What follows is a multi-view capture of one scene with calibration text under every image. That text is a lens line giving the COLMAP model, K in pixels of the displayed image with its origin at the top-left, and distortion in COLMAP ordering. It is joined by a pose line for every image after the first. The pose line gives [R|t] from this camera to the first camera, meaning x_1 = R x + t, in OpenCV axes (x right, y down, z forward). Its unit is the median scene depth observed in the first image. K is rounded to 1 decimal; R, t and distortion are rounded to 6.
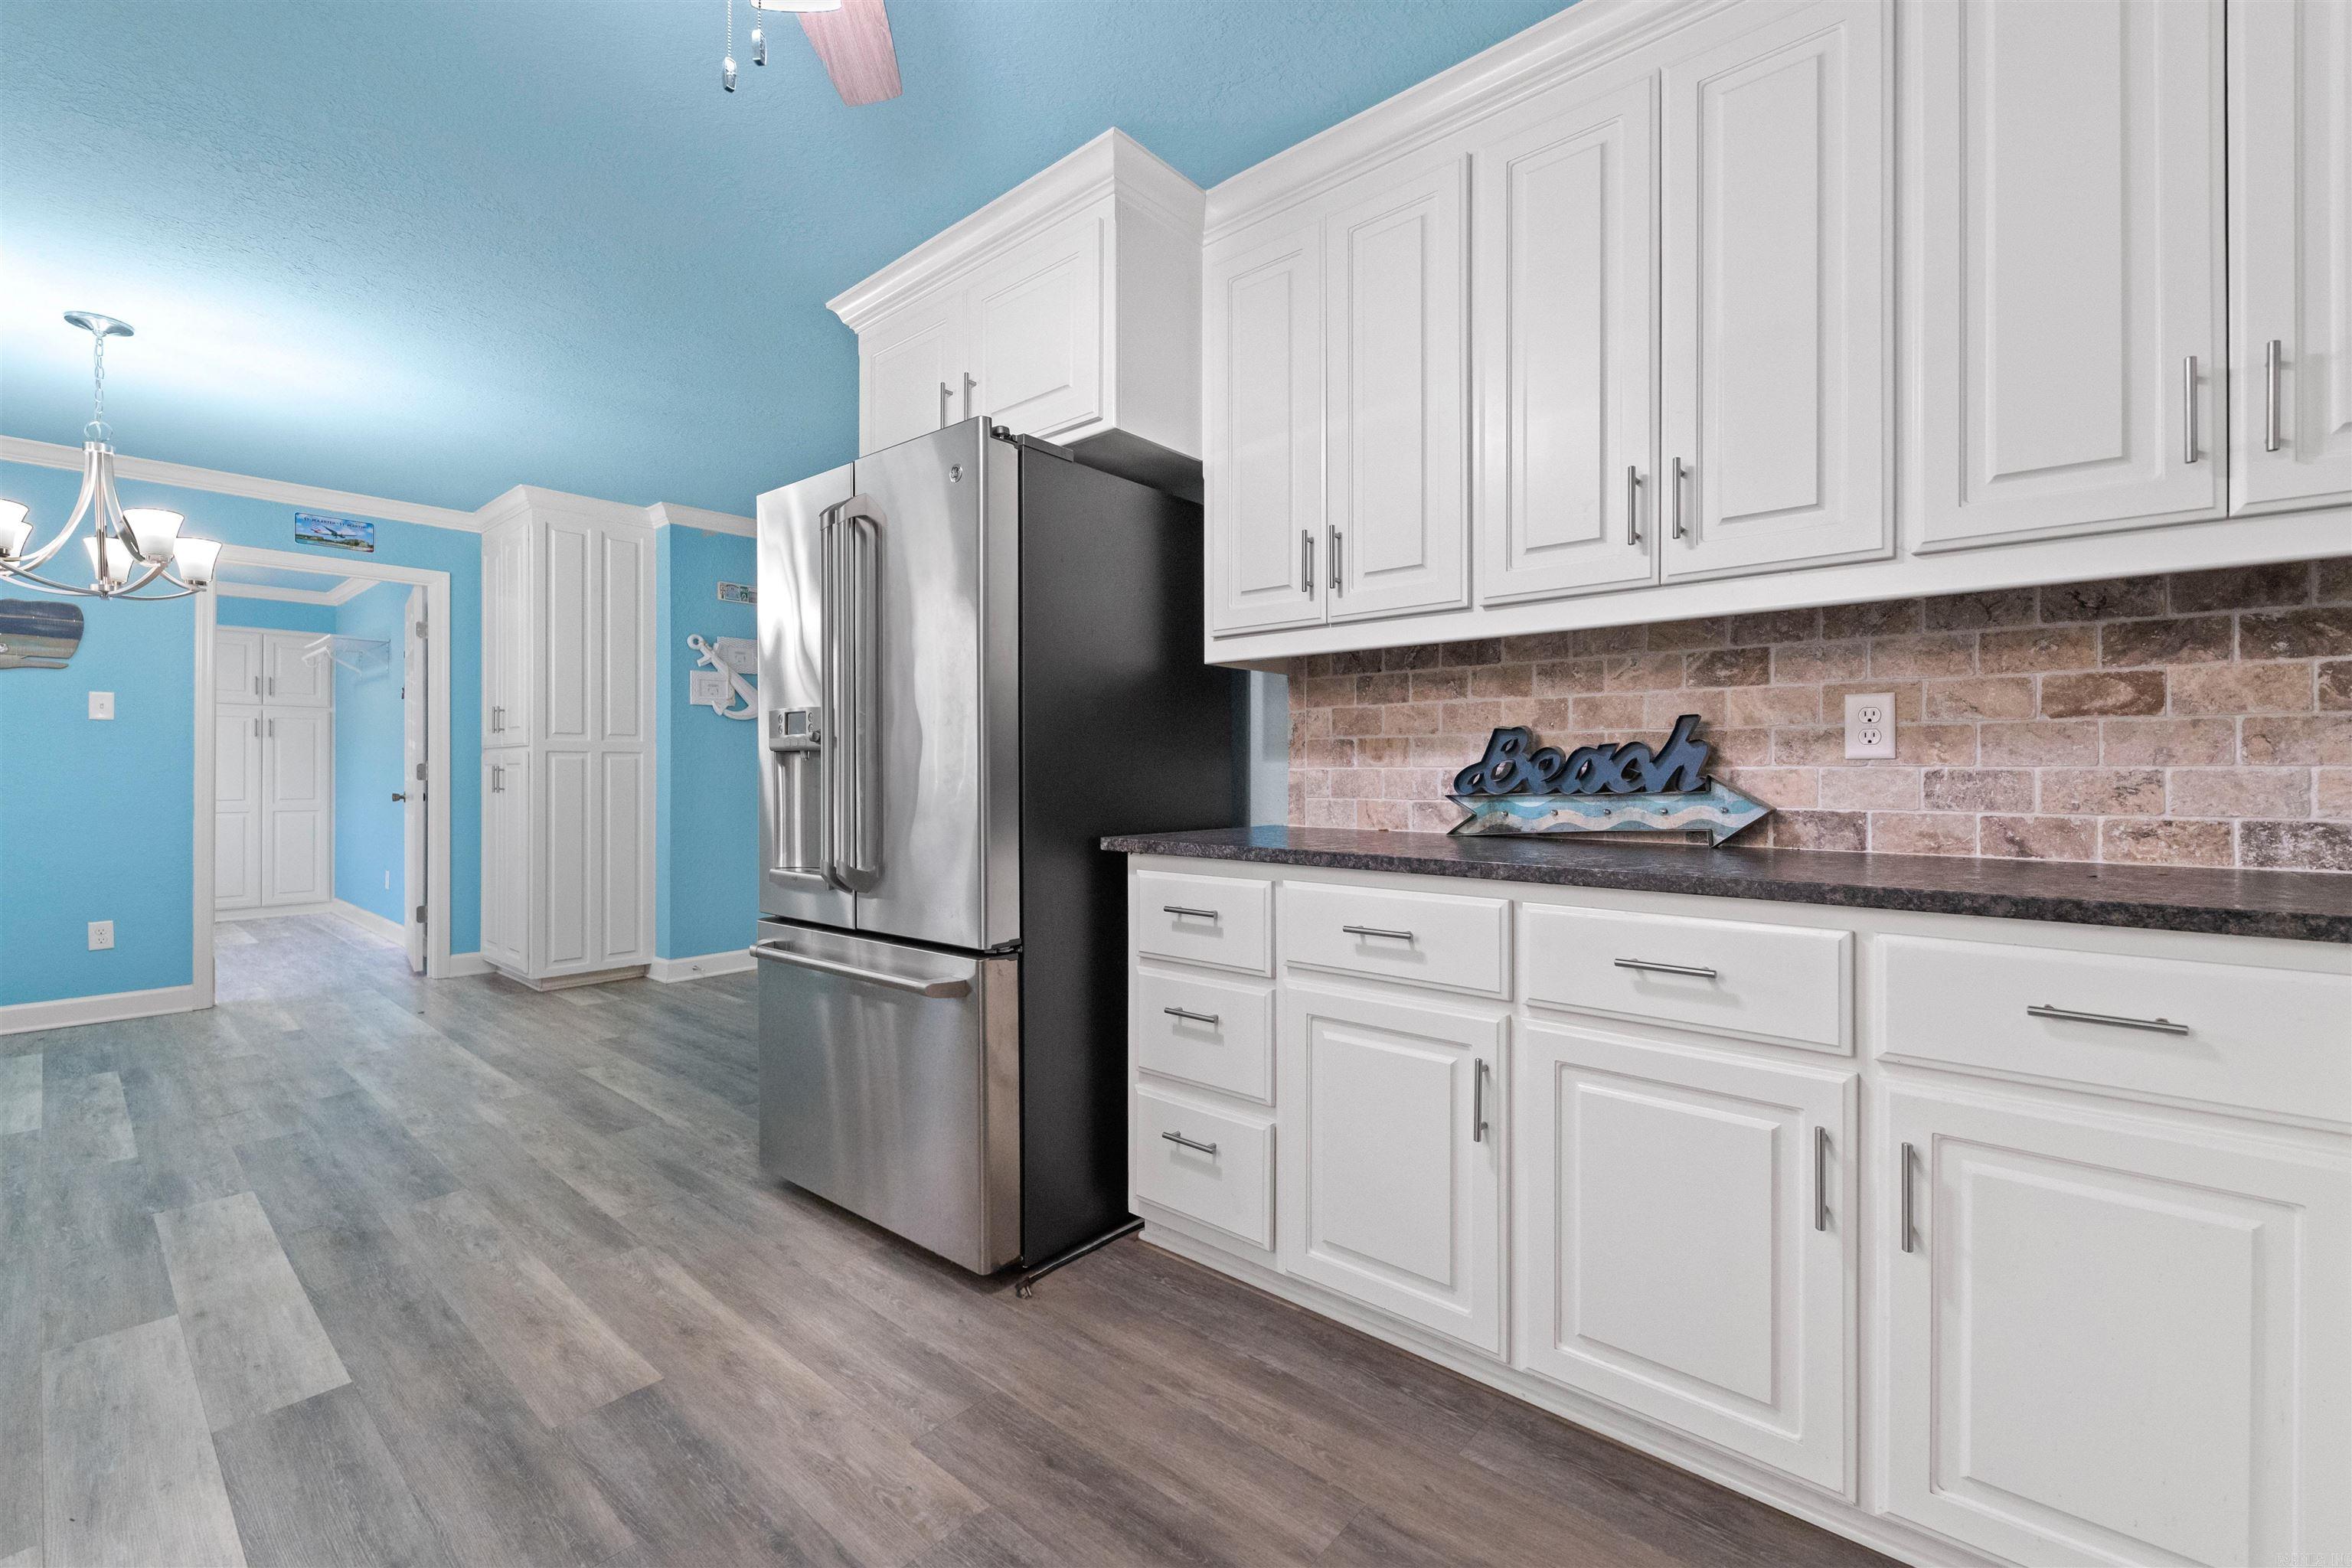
lens RADIAL K [[988.5, 0, 1166.7], [0, 988.5, 782.0], [0, 0, 1]] dist [0.013857, -0.008260]
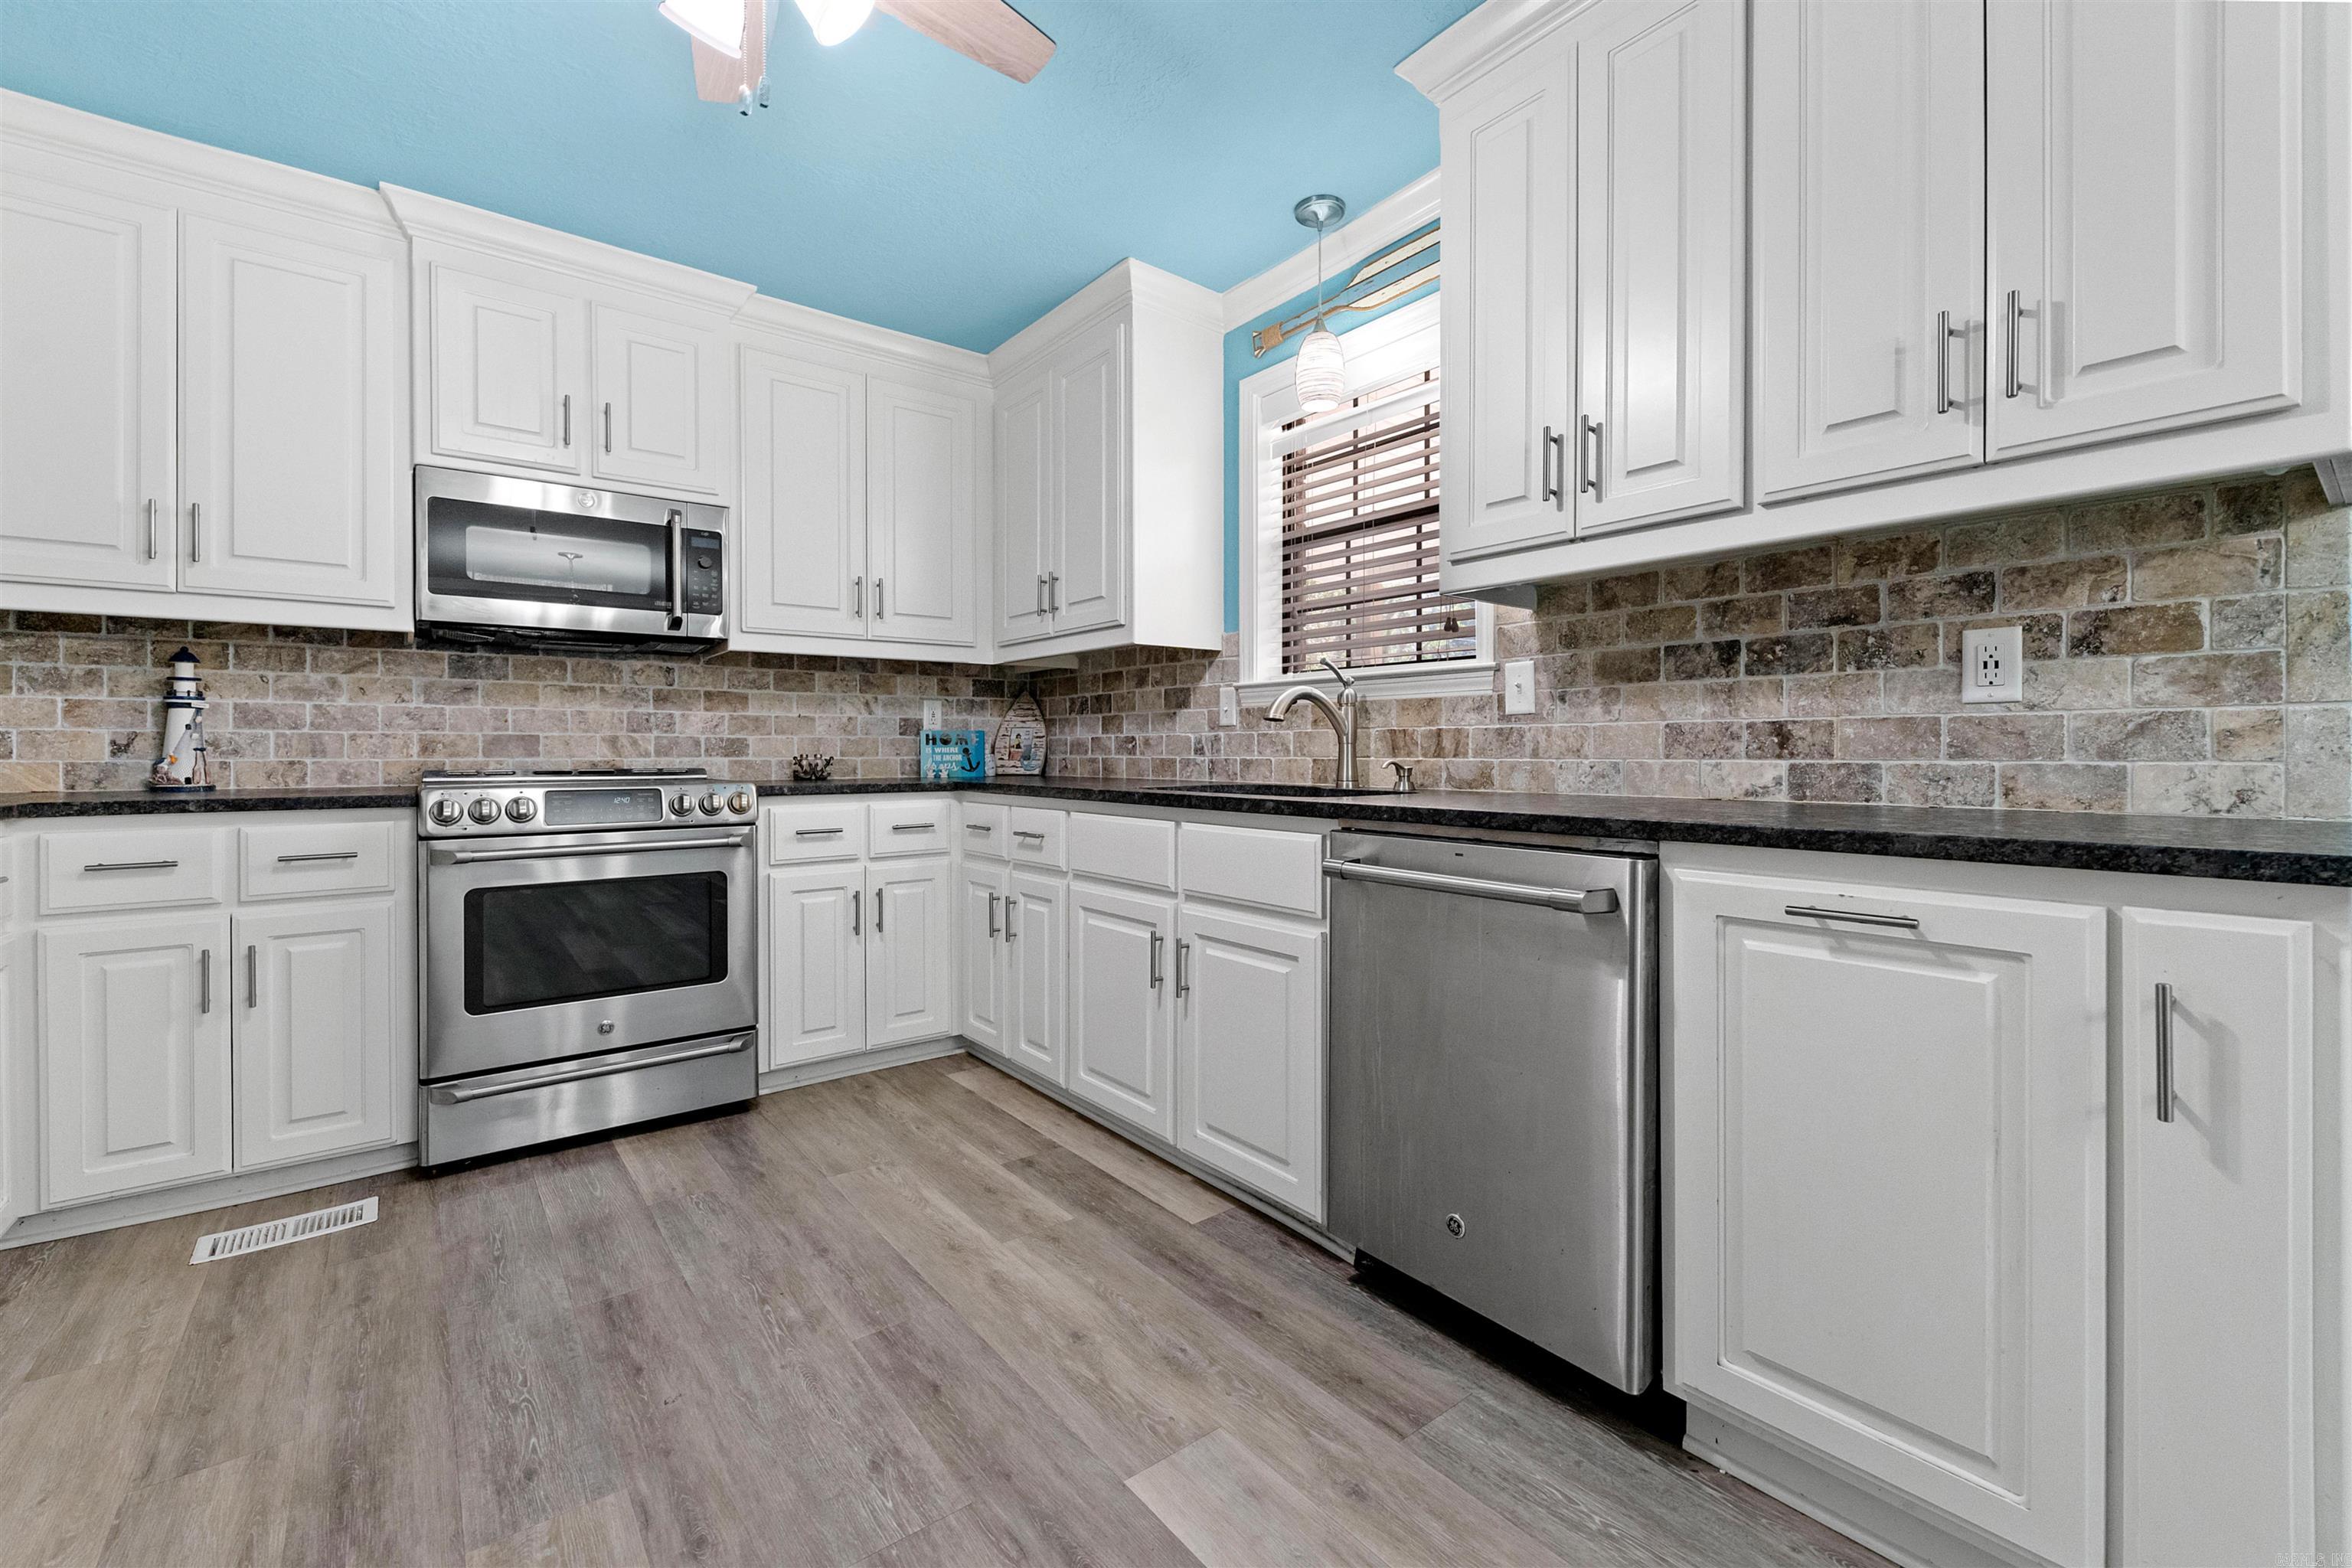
lens RADIAL K [[971.8, 0, 1182.0], [0, 971.8, 749.3], [0, 0, 1]] dist [0.002903, -0.003140]
pose [[-0.984079, 0.002271, 0.177718, -0.692742], [0.002741, 0.999993, 0.002403, 0.015648], [-0.177711, 0.002852, -0.984079, 1.258774]]
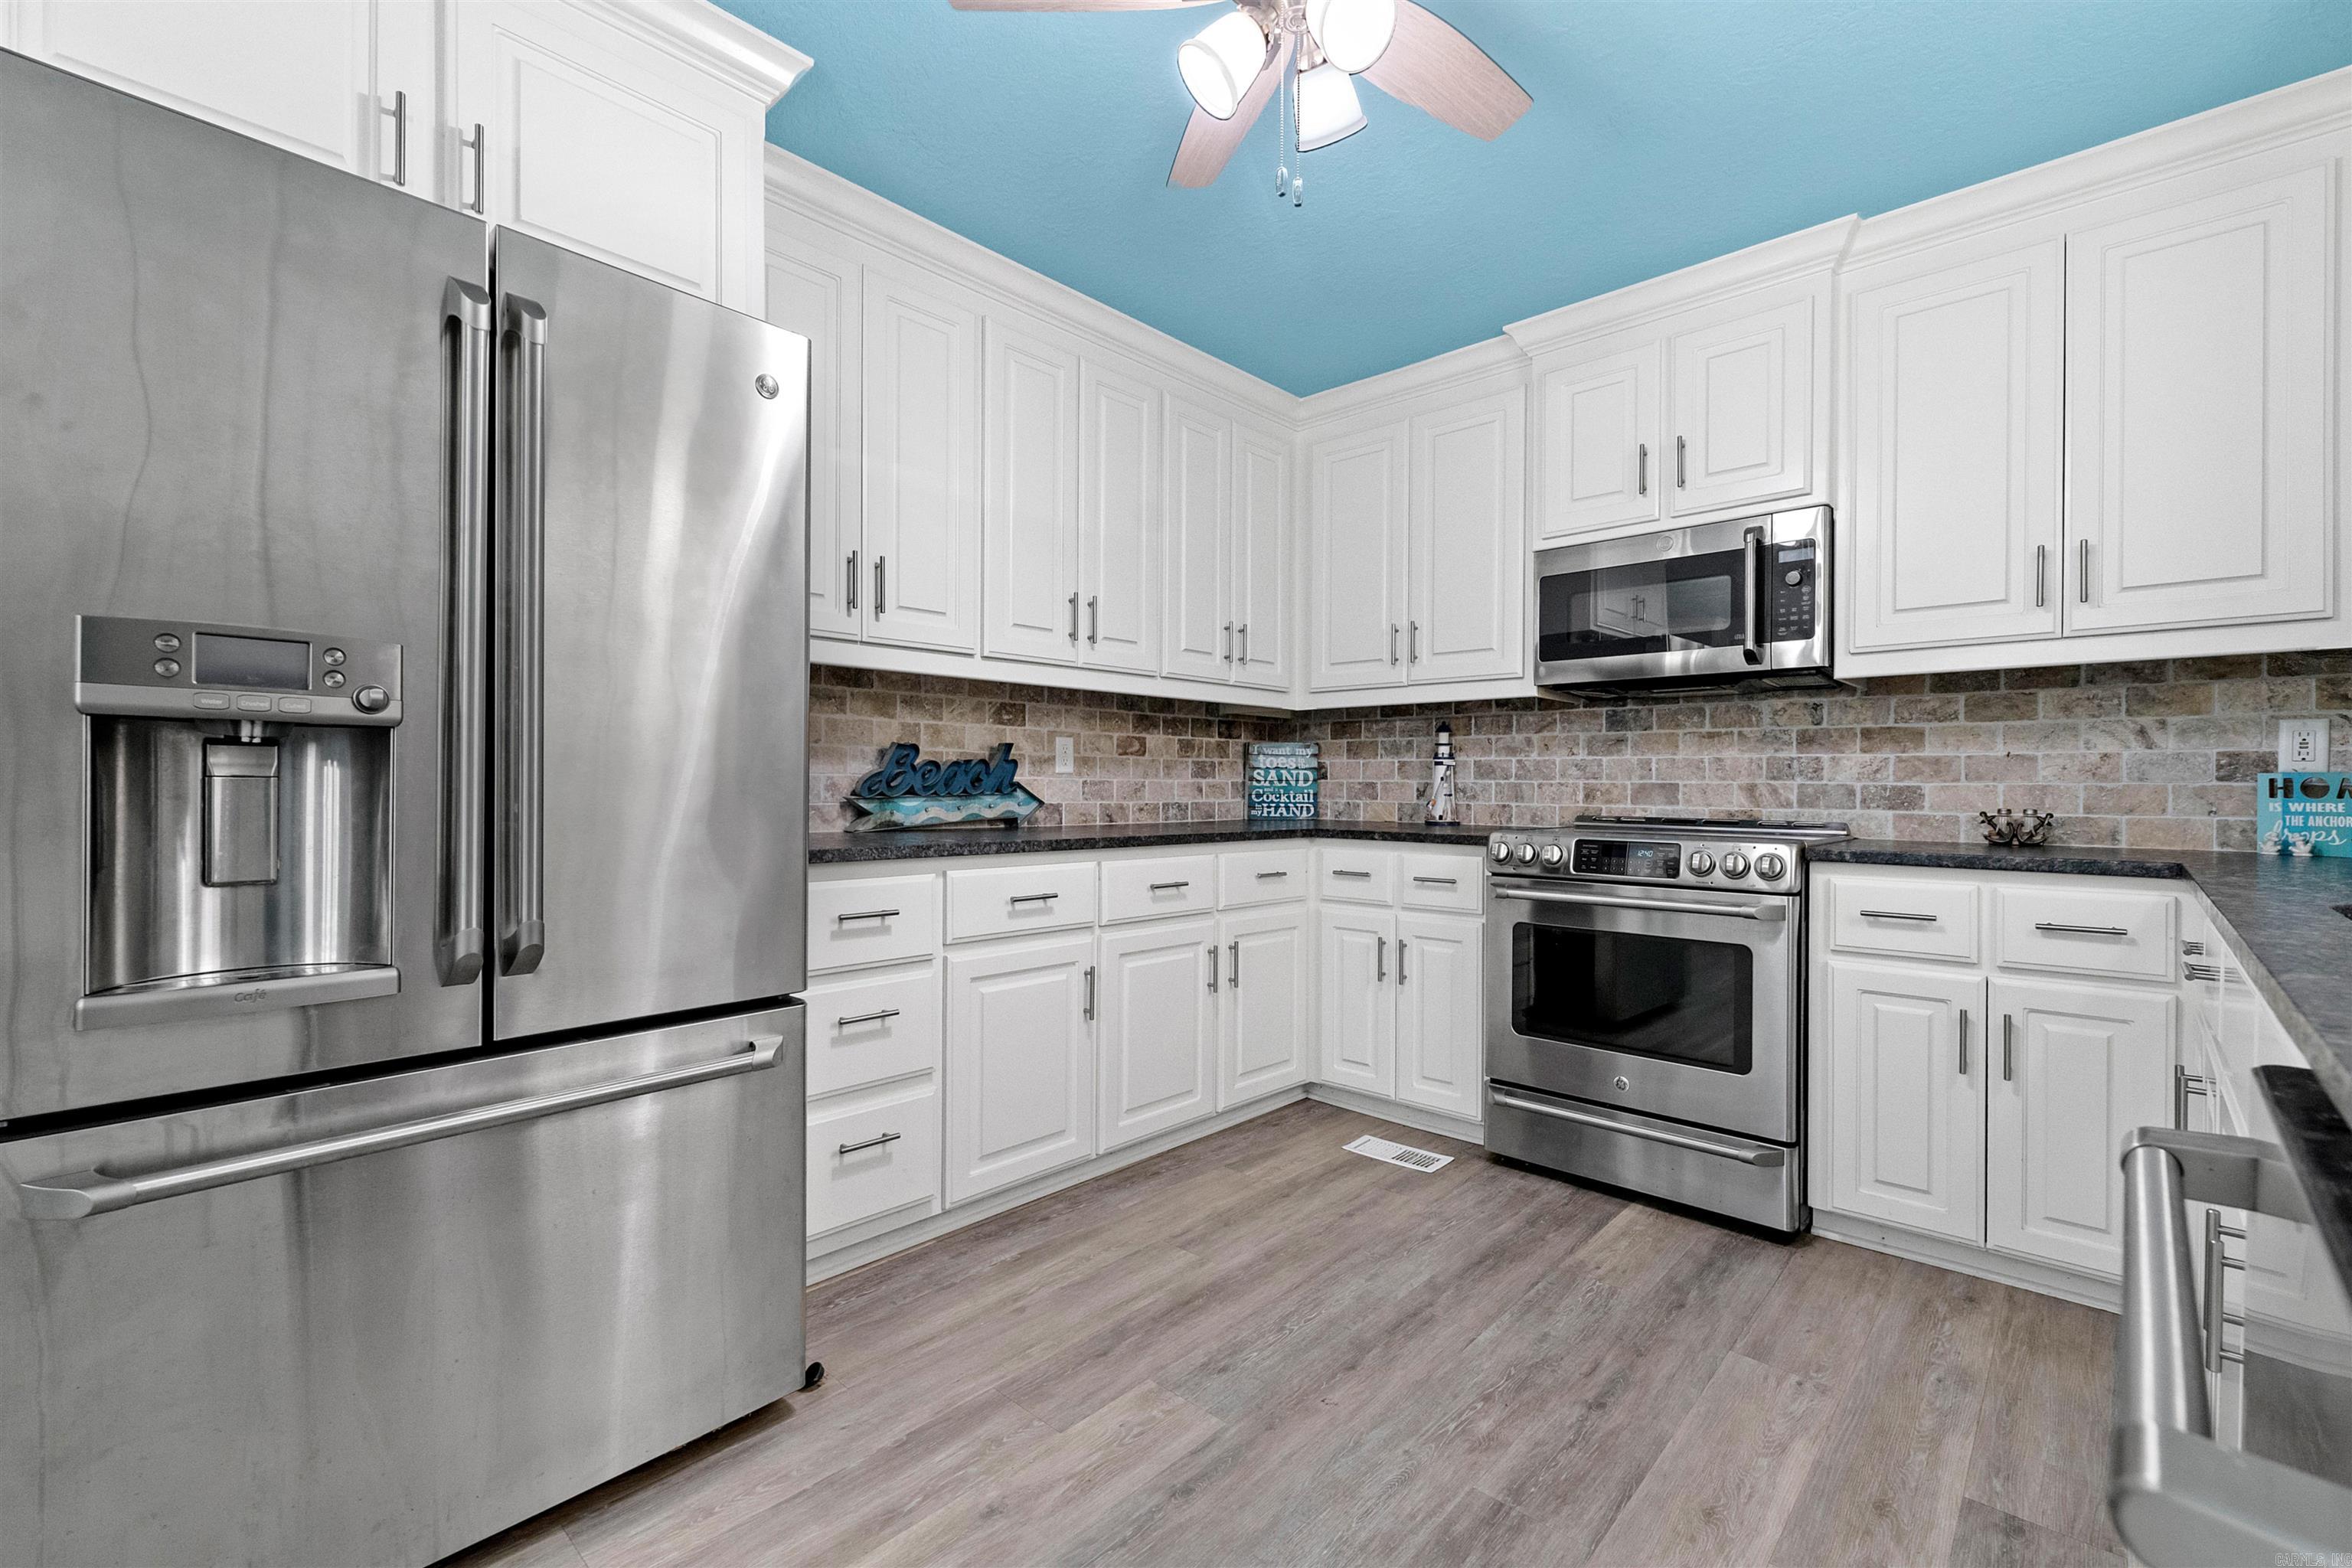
lens RADIAL K [[1010.3, 0, 1176.0], [0, 1010.3, 784.0], [0, 0, 1]] dist [-0.000880, -0.000670]
pose [[0.030606, -0.000047, 0.999532, -1.036491], [-0.000900, 1.000000, 0.000074, -0.003908], [-0.999531, -0.000902, 0.030606, 0.678479]]
